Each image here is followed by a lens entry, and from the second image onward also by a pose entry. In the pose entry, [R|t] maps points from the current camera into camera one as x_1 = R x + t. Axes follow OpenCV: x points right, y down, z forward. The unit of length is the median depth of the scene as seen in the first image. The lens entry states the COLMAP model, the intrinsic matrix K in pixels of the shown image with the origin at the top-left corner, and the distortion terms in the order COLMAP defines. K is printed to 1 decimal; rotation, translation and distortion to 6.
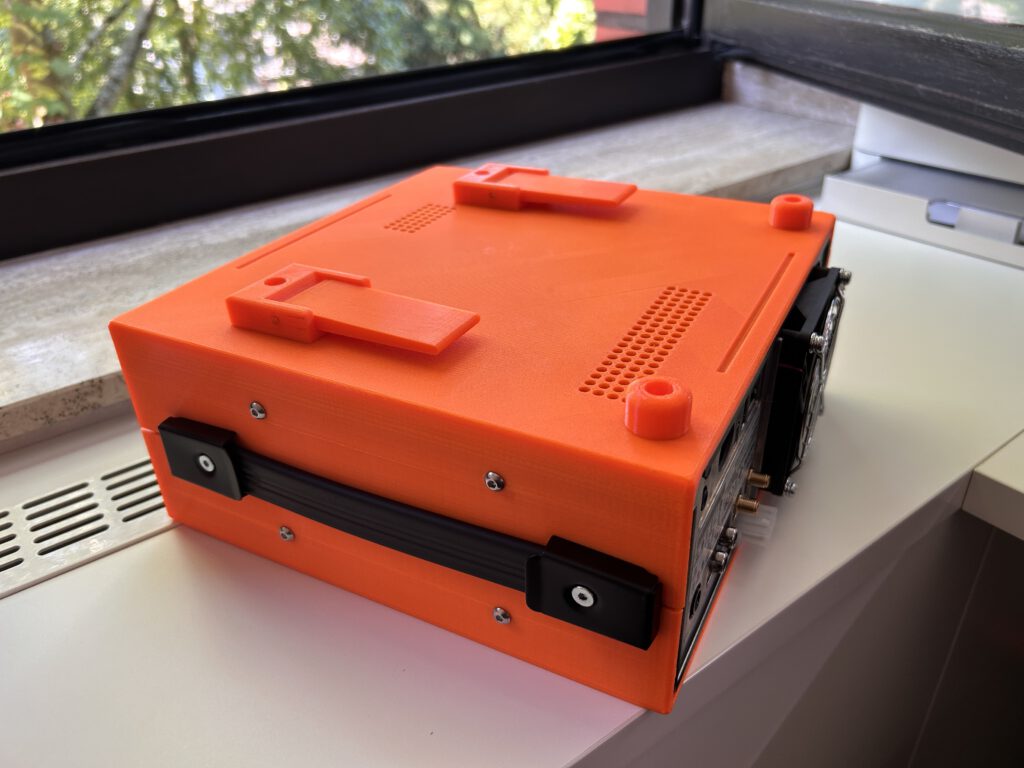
lens RADIAL K [[775.5, 0, 510.6], [0, 775.5, 387.7], [0, 0, 1]] dist [0.003953, -0.013143]
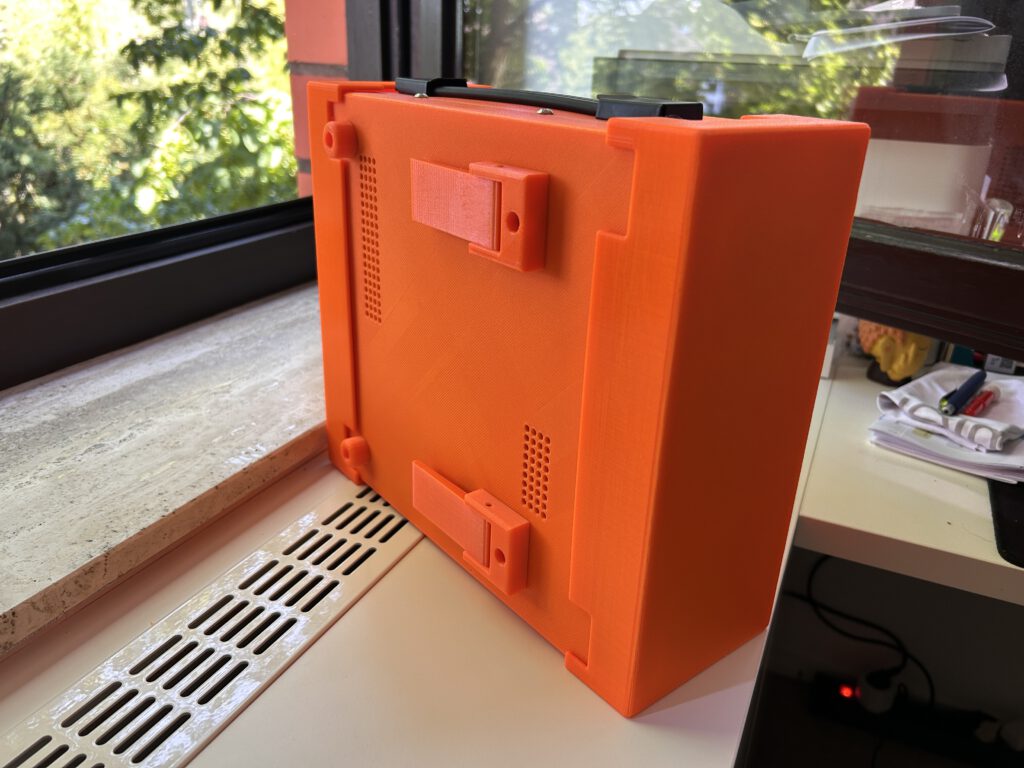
lens RADIAL K [[777.9, 0, 501.0], [0, 777.9, 389.3], [0, 0, 1]] dist [-0.002808, -0.010162]
pose [[0.879553, -0.124110, 0.459330, -0.285174], [0.184805, 0.978698, -0.089432, -0.051054], [-0.438446, 0.163547, 0.883752, -0.016492]]
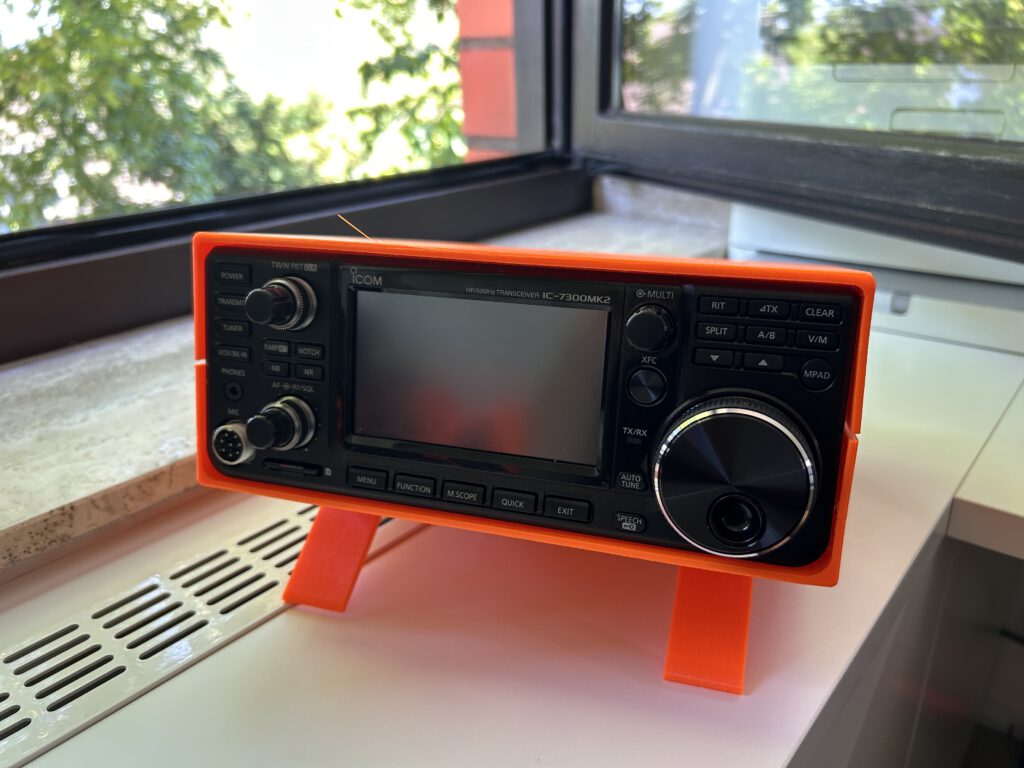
lens RADIAL K [[775.5, 0, 510.6], [0, 775.5, 387.7], [0, 0, 1]] dist [0.003953, -0.013143]
pose [[0.971516, -0.074781, 0.224866, -0.158953], [0.108448, 0.984009, -0.141300, 0.024228], [-0.210703, 0.161662, 0.964090, 0.017649]]
